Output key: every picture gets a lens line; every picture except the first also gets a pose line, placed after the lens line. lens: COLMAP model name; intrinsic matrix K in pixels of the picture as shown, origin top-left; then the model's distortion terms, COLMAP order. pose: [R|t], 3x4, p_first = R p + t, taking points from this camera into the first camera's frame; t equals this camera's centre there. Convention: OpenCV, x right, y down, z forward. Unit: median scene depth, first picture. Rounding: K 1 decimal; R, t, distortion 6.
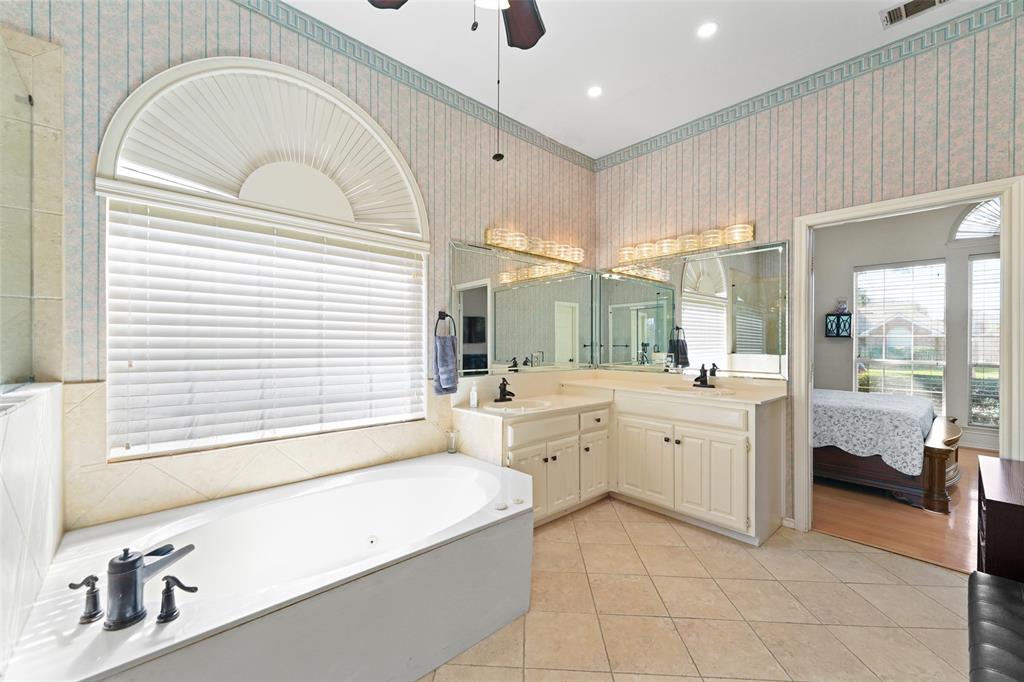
lens RADIAL K [[406.3, 0, 506.8], [0, 406.3, 342.7], [0, 0, 1]] dist [0.006393, -0.000449]
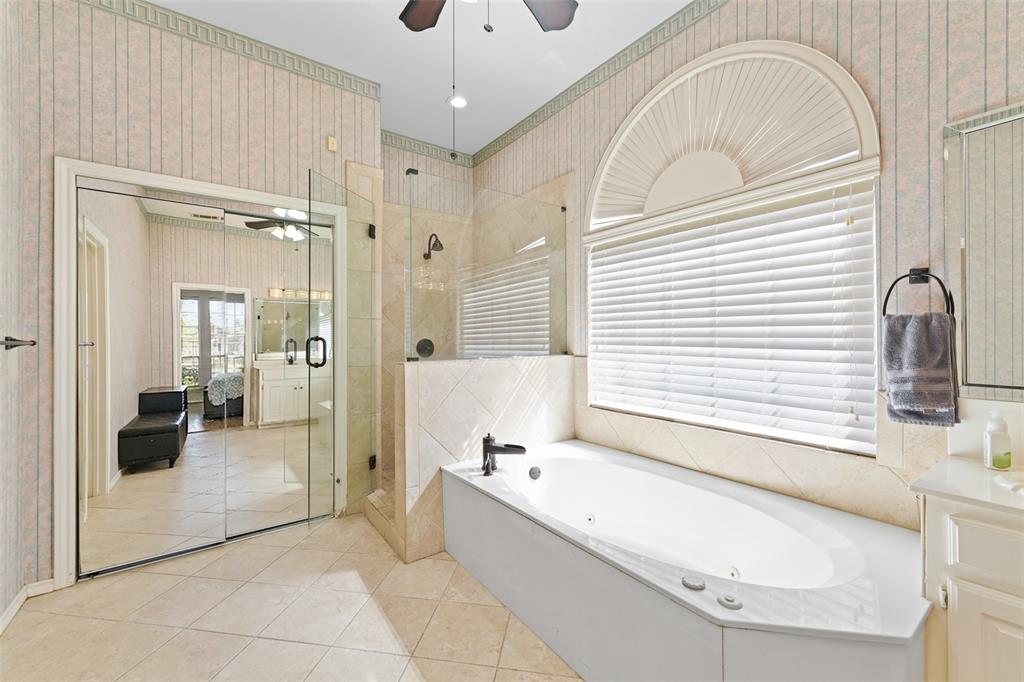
lens RADIAL K [[408.9, 0, 512.0], [0, 408.9, 341.0], [0, 0, 1]] dist [0.000175, -0.000051]
pose [[-0.100568, 0.000706, -0.994930, 0.556357], [0.002830, 0.999996, 0.000423, 0.022079], [0.994926, -0.002773, -0.100570, 0.676376]]
